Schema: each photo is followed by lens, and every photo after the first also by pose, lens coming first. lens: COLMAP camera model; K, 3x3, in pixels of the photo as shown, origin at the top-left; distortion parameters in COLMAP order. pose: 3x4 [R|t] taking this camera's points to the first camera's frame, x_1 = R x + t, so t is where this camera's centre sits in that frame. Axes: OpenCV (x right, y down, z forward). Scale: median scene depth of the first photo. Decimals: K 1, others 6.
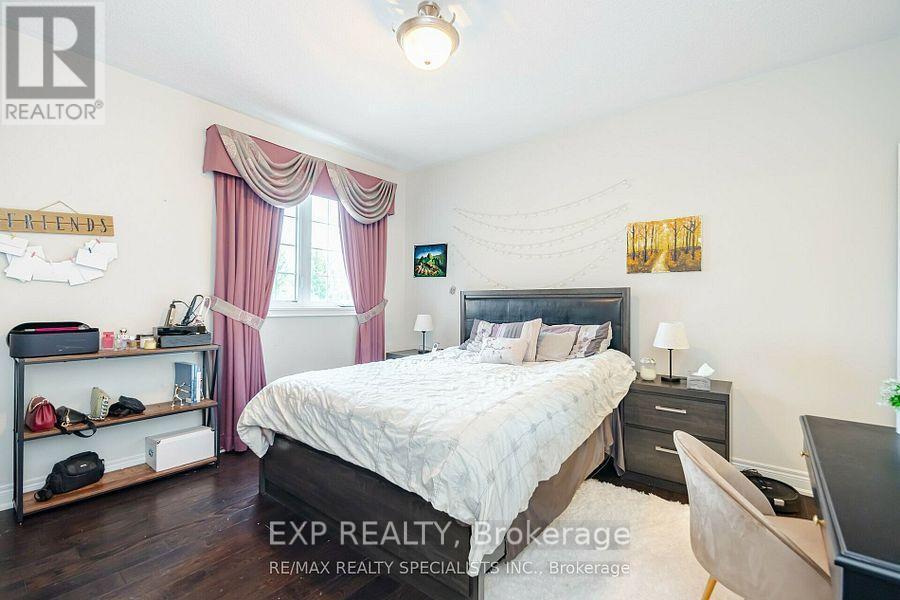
lens RADIAL K [[370.6, 0, 451.6], [0, 370.6, 302.4], [0, 0, 1]] dist [0.002035, 0.000319]
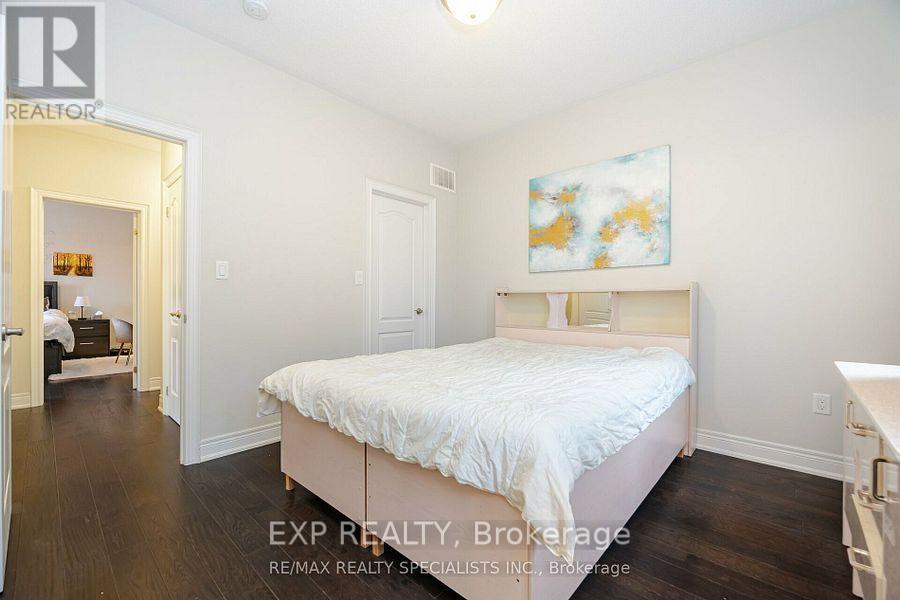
lens RADIAL K [[370.6, 0, 451.3], [0, 370.6, 299.1], [0, 0, 1]] dist [0.002035, 0.000319]
pose [[0.033060, -0.005213, 0.999440, -1.711791], [-0.005975, 0.999967, 0.005414, 0.040630], [-0.999436, -0.006151, 0.033028, -1.476594]]
